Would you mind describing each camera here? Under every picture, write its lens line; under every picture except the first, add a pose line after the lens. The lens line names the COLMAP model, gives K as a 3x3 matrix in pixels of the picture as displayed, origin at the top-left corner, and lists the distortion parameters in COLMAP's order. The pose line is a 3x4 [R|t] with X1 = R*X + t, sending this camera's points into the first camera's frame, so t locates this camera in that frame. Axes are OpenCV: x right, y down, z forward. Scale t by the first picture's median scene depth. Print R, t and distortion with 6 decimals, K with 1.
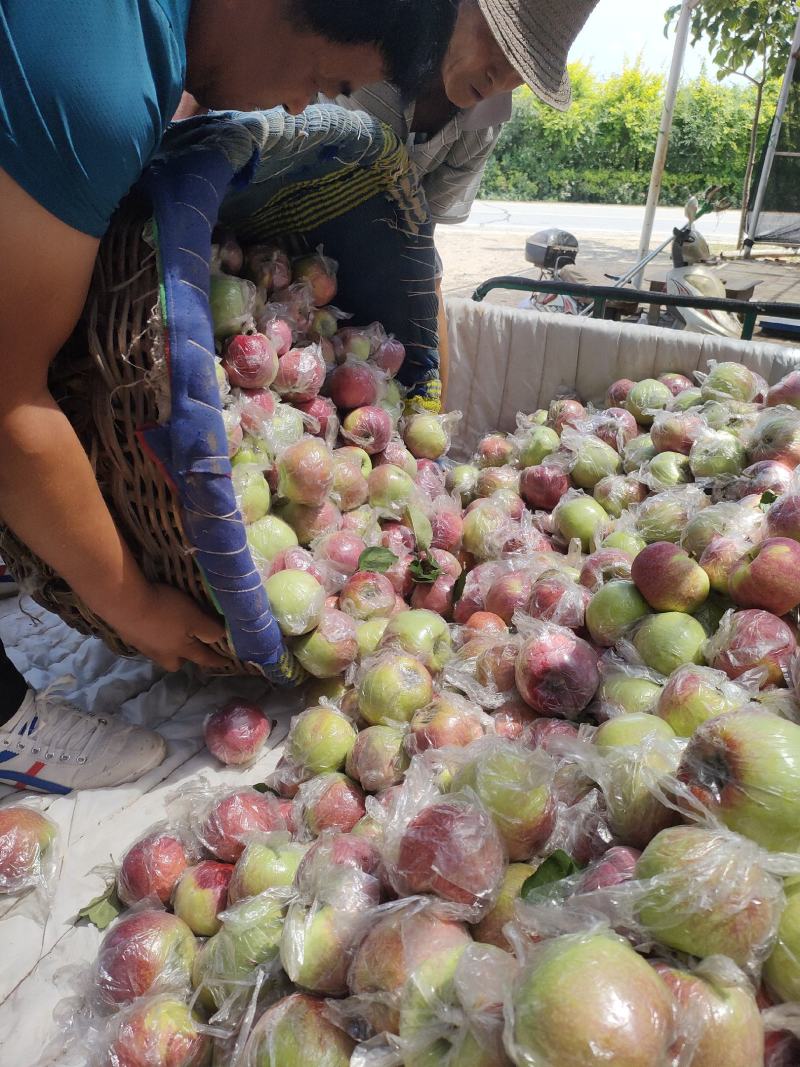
lens RADIAL K [[786.8, 0, 400.0], [0, 786.8, 533.5], [0, 0, 1]] dist [0.031395, -0.000896]
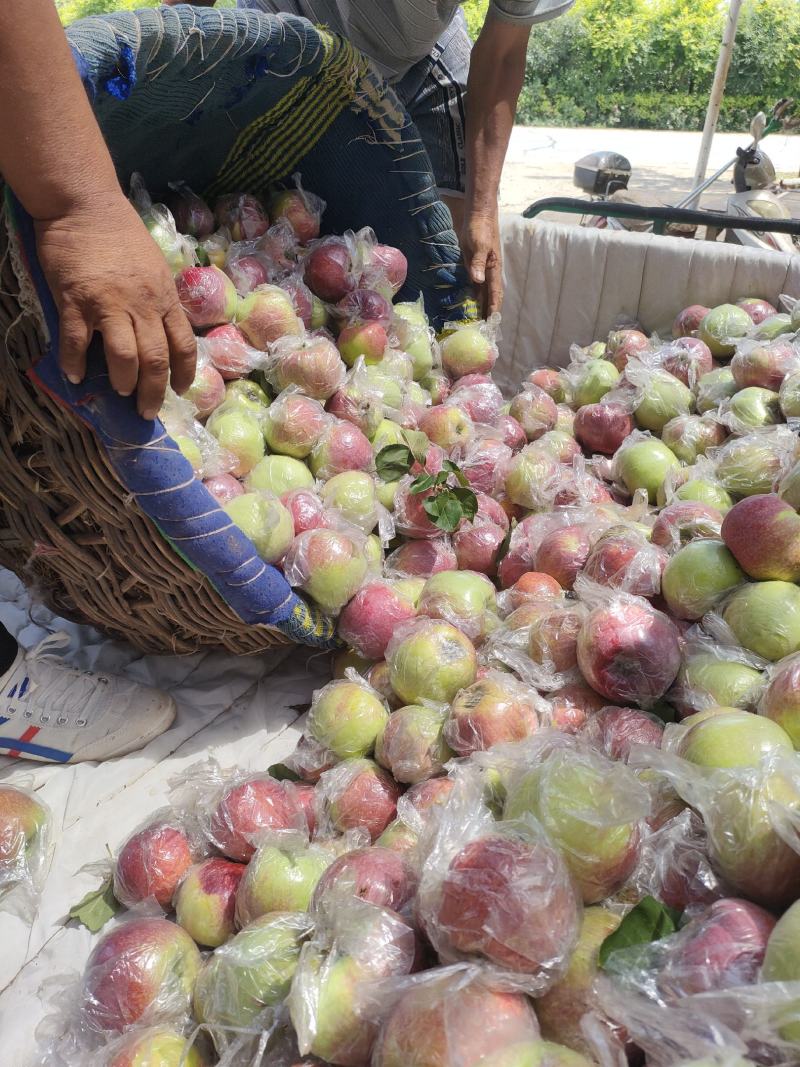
lens RADIAL K [[786.8, 0, 400.0], [0, 786.8, 533.5], [0, 0, 1]] dist [0.031395, -0.000896]
pose [[0.998993, 0.011900, -0.043269, -0.006947], [-0.008788, 0.997409, 0.071396, -0.004352], [0.044007, -0.070944, 0.996509, 0.157709]]
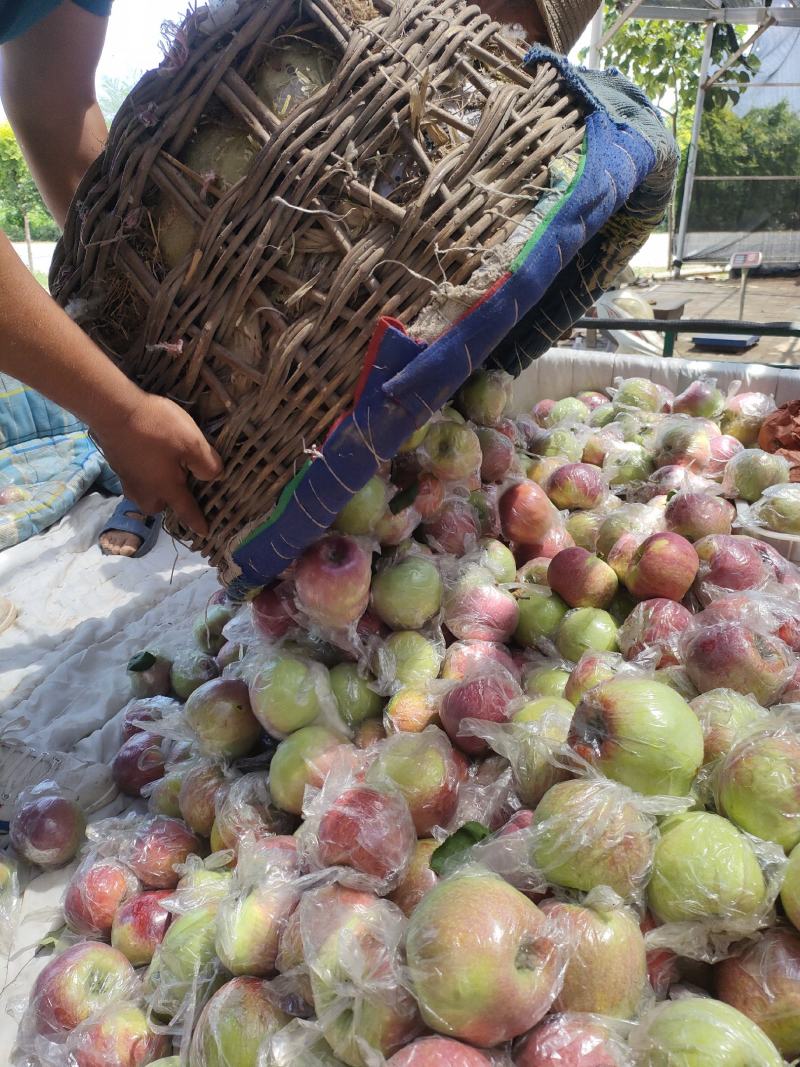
lens RADIAL K [[791.4, 0, 400.0], [0, 791.4, 533.5], [0, 0, 1]] dist [0.035388, -0.000876]
pose [[0.995871, -0.078316, 0.045898, 0.050592], [0.080385, 0.995742, -0.045119, 0.026864], [-0.042169, 0.048622, 0.997927, -0.082687]]
